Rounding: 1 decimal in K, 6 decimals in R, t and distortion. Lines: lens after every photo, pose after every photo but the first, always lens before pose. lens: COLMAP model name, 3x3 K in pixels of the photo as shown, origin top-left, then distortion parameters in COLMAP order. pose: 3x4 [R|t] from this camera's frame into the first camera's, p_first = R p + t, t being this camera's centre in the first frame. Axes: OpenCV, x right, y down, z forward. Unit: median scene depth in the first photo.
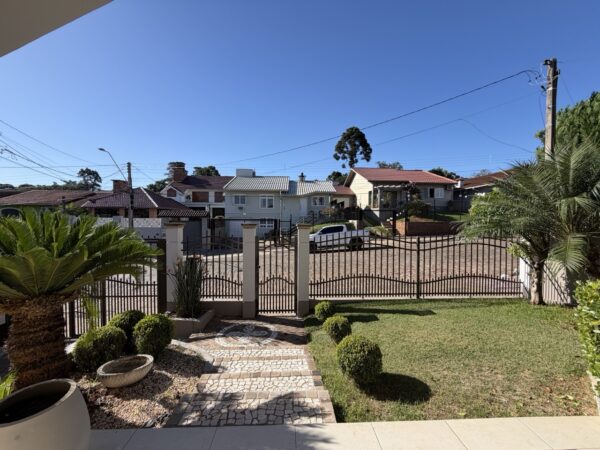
lens RADIAL K [[239.8, 0, 300.0], [0, 239.8, 225.0], [0, 0, 1]] dist [-0.001469, -0.000253]
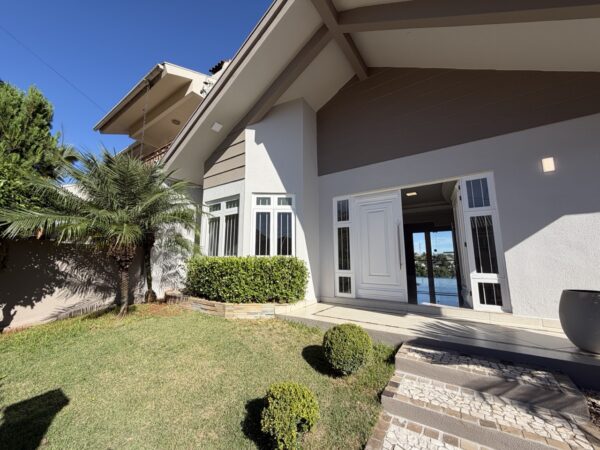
lens RADIAL K [[239.8, 0, 300.0], [0, 239.8, 225.0], [0, 0, 1]] dist [-0.001469, -0.000253]
pose [[-0.789332, 0.088983, 0.607485, -0.272565], [0.007393, 0.990747, -0.135517, 0.240566], [-0.613922, -0.102477, -0.782686, 2.278947]]
